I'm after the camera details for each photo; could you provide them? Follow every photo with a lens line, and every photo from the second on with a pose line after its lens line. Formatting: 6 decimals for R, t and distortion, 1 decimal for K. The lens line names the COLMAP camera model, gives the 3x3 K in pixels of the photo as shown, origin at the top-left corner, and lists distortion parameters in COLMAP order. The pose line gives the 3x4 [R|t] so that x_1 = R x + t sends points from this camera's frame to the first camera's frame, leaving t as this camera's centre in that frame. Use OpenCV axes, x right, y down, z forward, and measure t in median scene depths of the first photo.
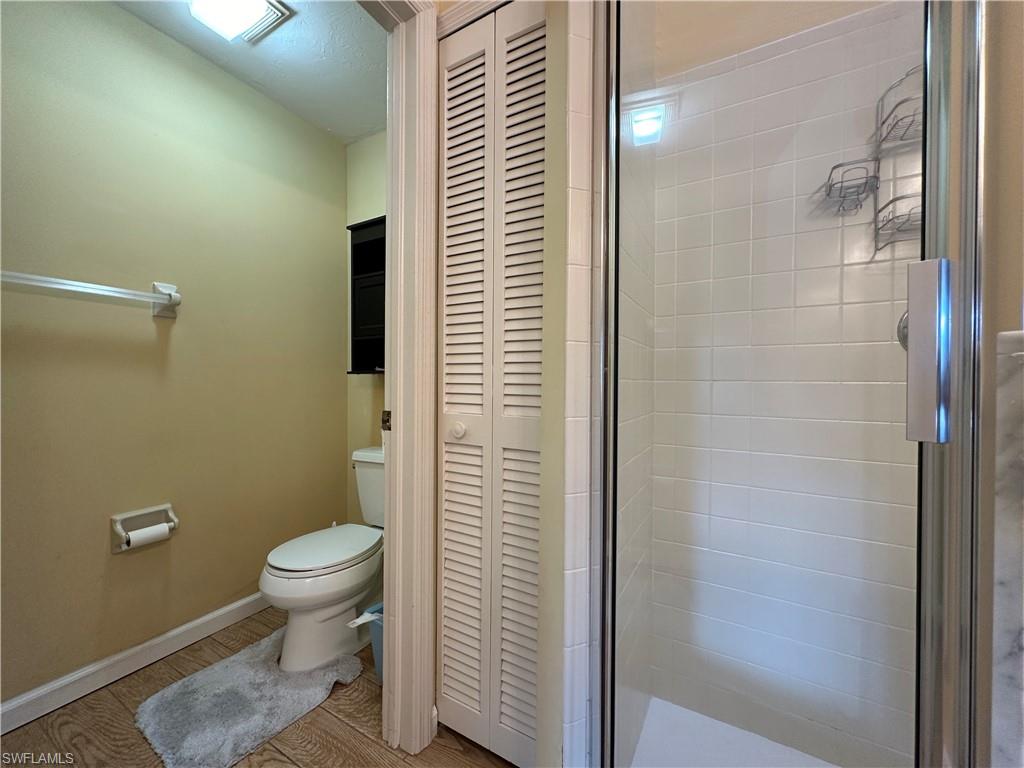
lens RADIAL K [[408.6, 0, 508.5], [0, 408.6, 383.9], [0, 0, 1]] dist [0.000635, 0.000123]
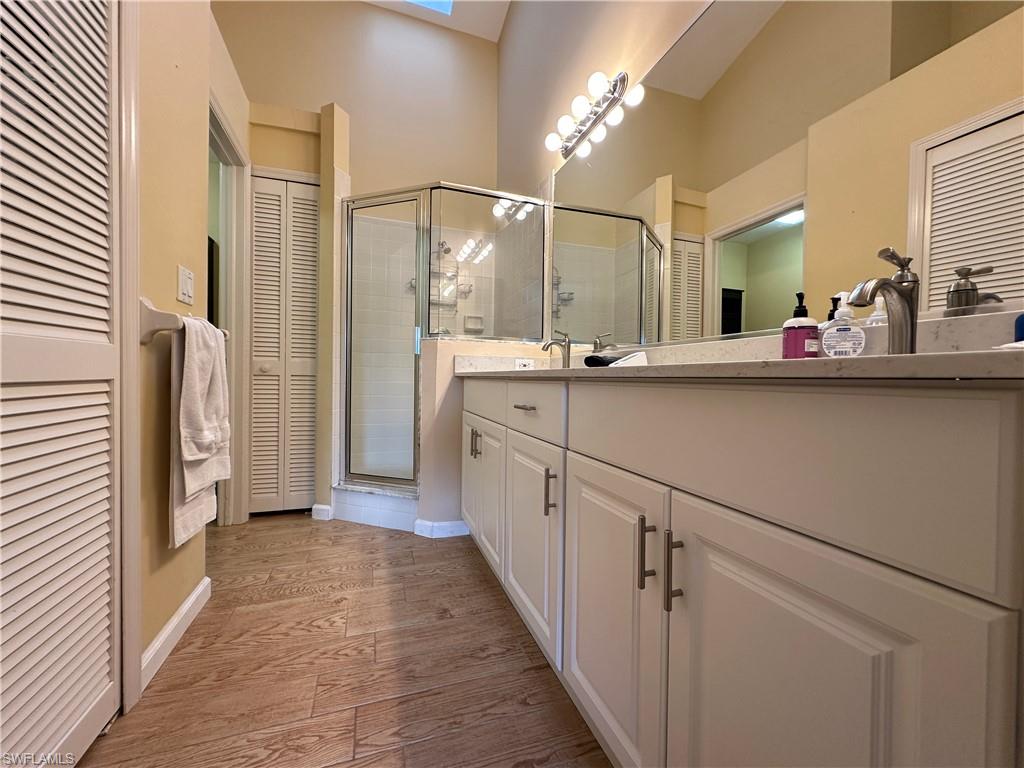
lens RADIAL K [[408.6, 0, 510.9], [0, 408.6, 382.0], [0, 0, 1]] dist [0.000635, 0.000123]
pose [[0.652391, -0.011802, 0.757791, -0.918241], [-0.003684, 0.999818, 0.018743, 0.142002], [-0.757874, -0.015019, 0.652228, -1.377401]]
